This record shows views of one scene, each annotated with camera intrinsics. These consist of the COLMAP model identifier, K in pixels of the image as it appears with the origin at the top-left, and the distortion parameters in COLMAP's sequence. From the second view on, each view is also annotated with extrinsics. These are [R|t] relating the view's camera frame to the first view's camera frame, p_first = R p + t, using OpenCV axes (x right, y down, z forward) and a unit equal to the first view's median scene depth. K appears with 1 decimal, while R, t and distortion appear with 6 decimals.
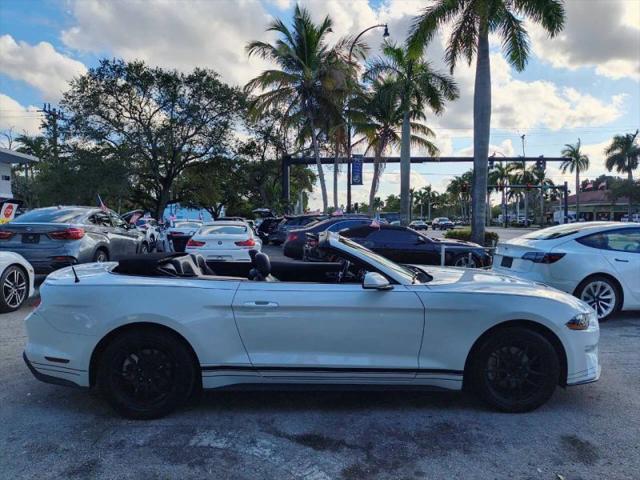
lens RADIAL K [[468.0, 0, 321.3], [0, 468.0, 245.7], [0, 0, 1]] dist [0.035079, -0.048835]
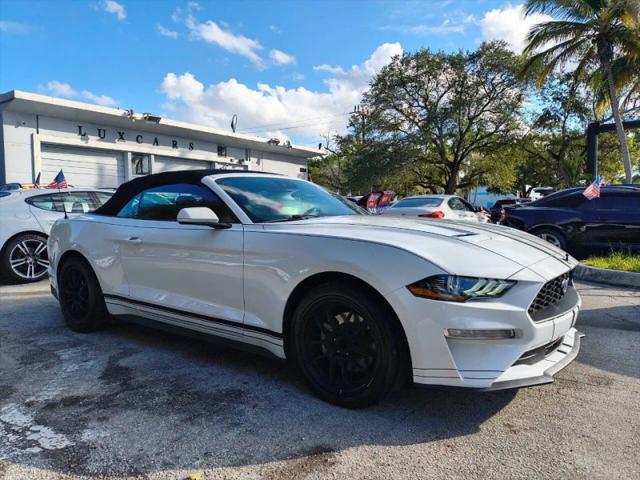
lens RADIAL K [[468.0, 0, 318.1], [0, 468.0, 244.9], [0, 0, 1]] dist [0.035079, -0.048835]
pose [[0.773218, 0.033761, -0.633241, 0.195565], [-0.020297, 0.999388, 0.028499, 0.023102], [0.633815, -0.009183, 0.773430, 0.105944]]
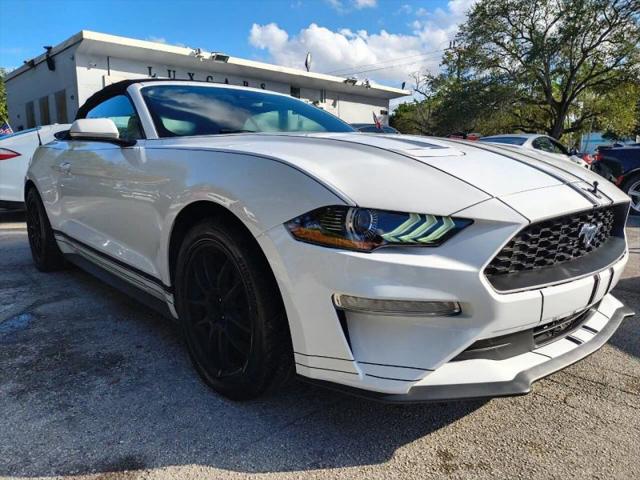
lens RADIAL K [[468.0, 0, 323.5], [0, 468.0, 244.1], [0, 0, 1]] dist [0.035079, -0.048835]
pose [[0.640505, 0.126651, -0.757438, 0.198666], [-0.033703, 0.989993, 0.137036, 0.031158], [0.767214, -0.062244, 0.638364, 0.186261]]
